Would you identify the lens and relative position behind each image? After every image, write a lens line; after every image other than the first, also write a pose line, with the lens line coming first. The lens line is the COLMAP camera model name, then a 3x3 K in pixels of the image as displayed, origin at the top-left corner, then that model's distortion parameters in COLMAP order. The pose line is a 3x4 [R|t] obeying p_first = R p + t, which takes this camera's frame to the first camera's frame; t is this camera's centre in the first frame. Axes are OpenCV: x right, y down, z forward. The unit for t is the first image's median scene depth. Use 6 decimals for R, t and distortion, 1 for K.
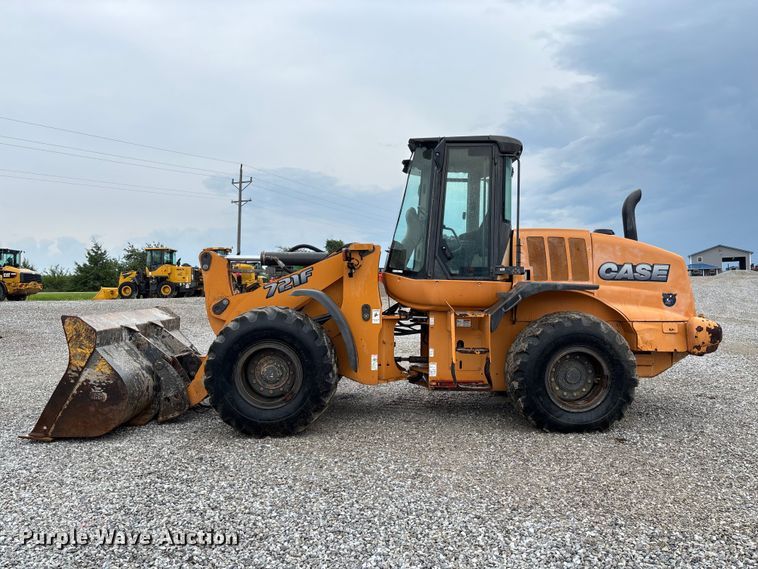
lens RADIAL K [[572.1, 0, 386.7], [0, 572.1, 290.7], [0, 0, 1]] dist [0.057236, -0.067493]
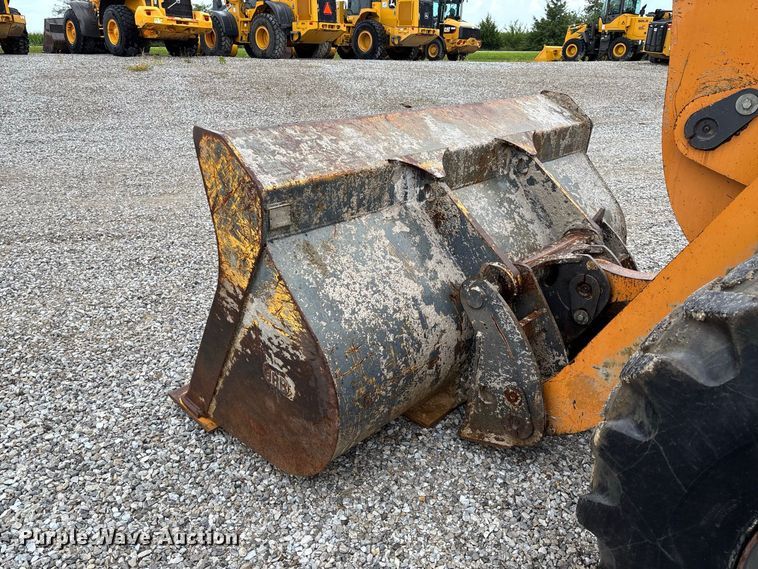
lens RADIAL K [[572.1, 0, 380.1], [0, 572.1, 287.8], [0, 0, 1]] dist [0.057236, -0.067493]
pose [[0.737093, 0.272718, -0.618320, -0.230018], [-0.018502, 0.922757, 0.384938, 0.000200], [0.675538, -0.272295, 0.685203, 0.727794]]
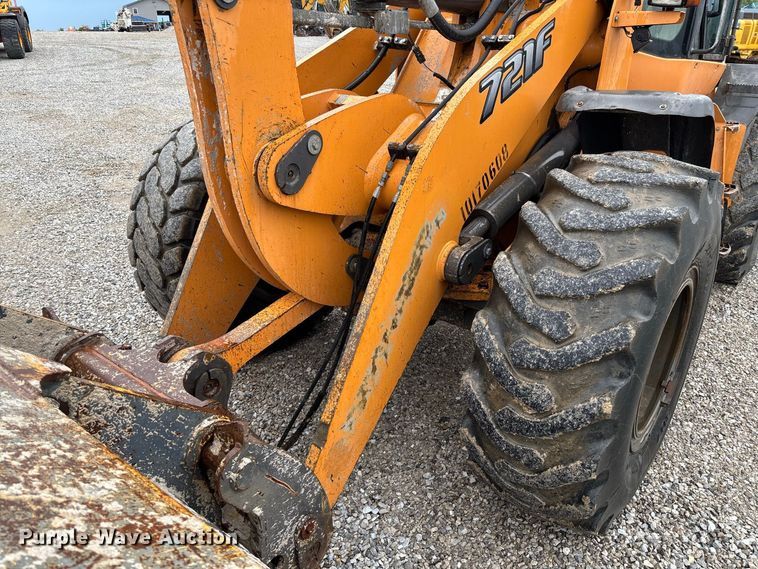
lens RADIAL K [[572.1, 0, 375.5], [0, 572.1, 289.3], [0, 0, 1]] dist [0.057236, -0.067493]
pose [[0.630169, -0.288483, 0.720878, -0.494173], [-0.013541, 0.924194, 0.381683, -0.021446], [-0.776340, -0.250286, 0.578492, 0.834492]]
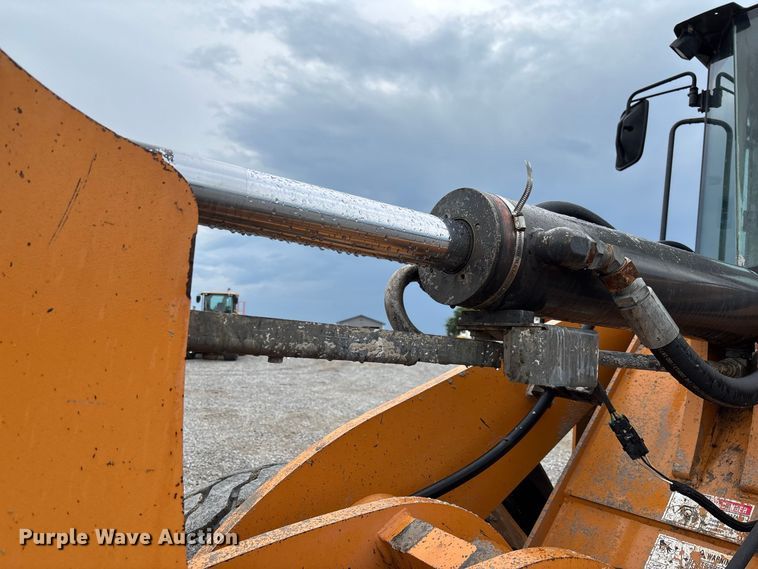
lens RADIAL K [[572.9, 0, 360.6], [0, 572.9, 290.0], [0, 0, 1]] dist [-0.000179, -0.015798]
pose [[0.849105, 0.109338, 0.516784, -0.313663], [-0.059011, 0.991853, -0.112892, -0.034279], [-0.524917, 0.065361, 0.848640, 0.966395]]
